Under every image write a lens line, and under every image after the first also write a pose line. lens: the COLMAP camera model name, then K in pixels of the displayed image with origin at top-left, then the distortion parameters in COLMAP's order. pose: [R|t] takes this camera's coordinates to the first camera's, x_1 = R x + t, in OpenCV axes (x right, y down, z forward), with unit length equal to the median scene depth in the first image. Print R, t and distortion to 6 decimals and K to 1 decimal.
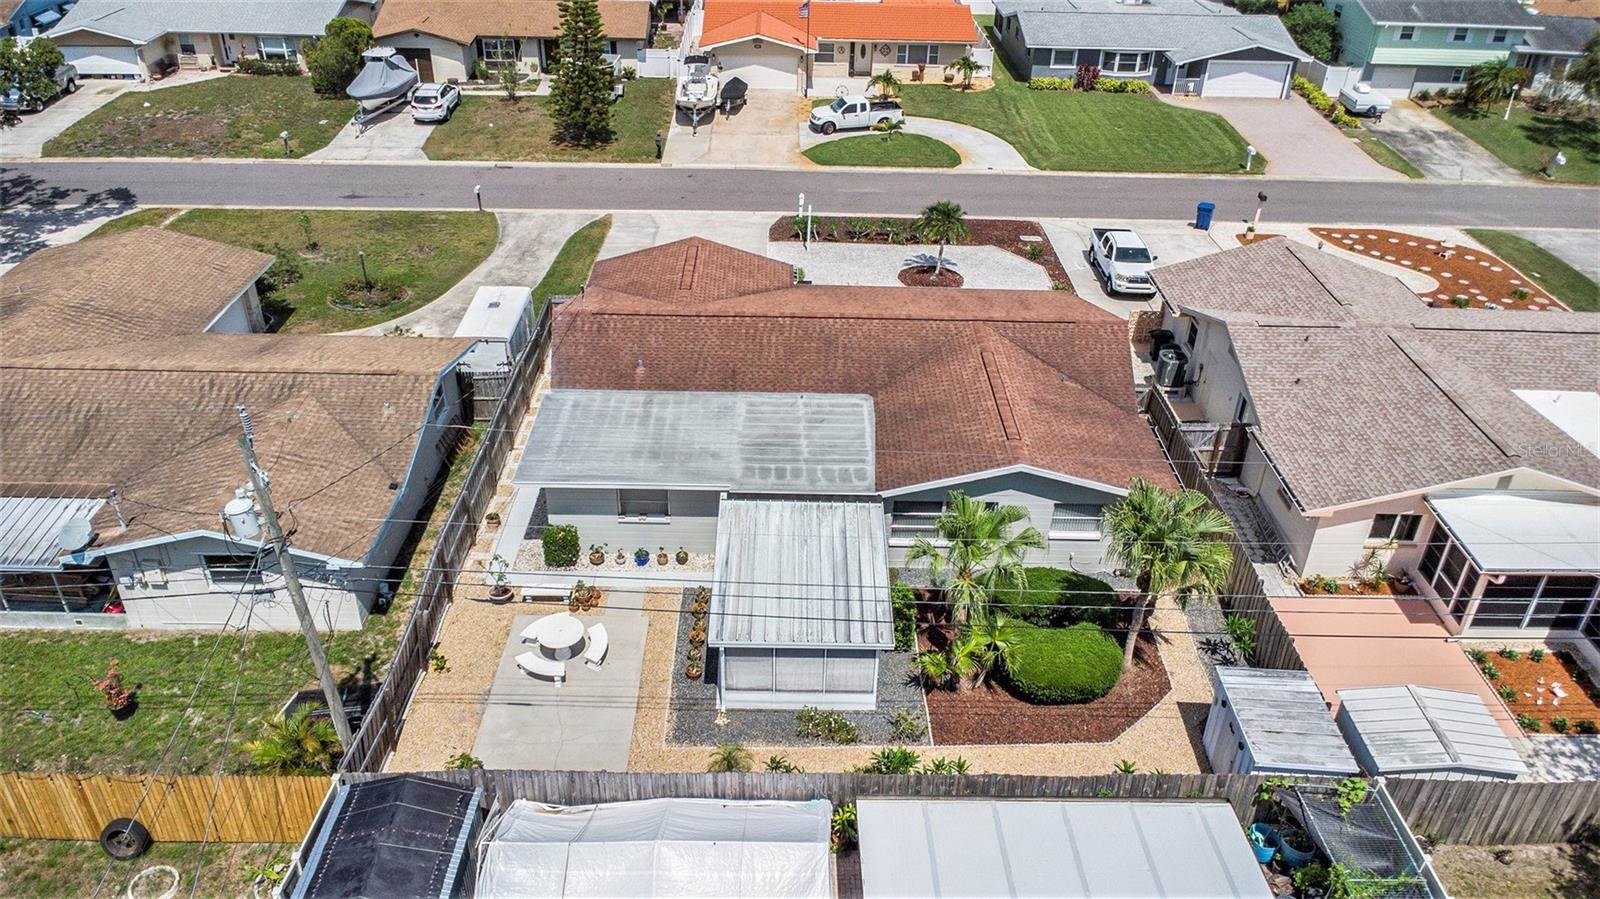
lens RADIAL K [[1157.5, 0, 800.0], [0, 1157.5, 449.5], [0, 0, 1]] dist [0.006258, 0.002563]
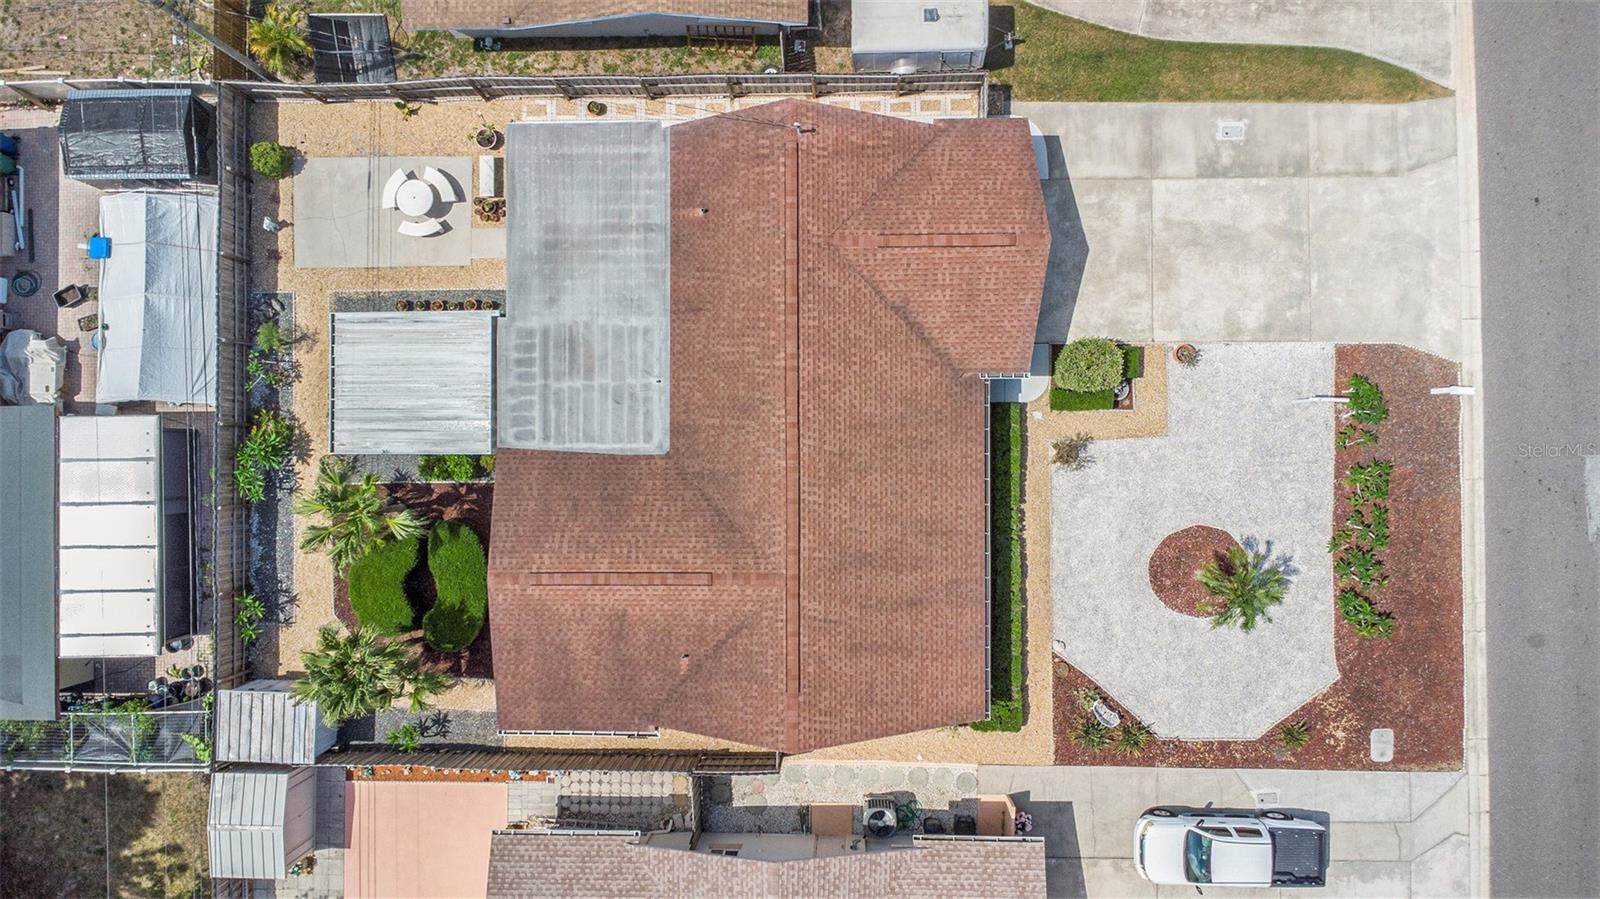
lens RADIAL K [[1157.5, 0, 800.0], [0, 1157.5, 449.5], [0, 0, 1]] dist [0.006258, 0.002563]
pose [[-0.005086, 0.999308, -0.036843, 0.093120], [-0.493979, 0.029524, 0.868972, -0.942055], [0.869459, 0.022619, 0.493487, 0.613440]]
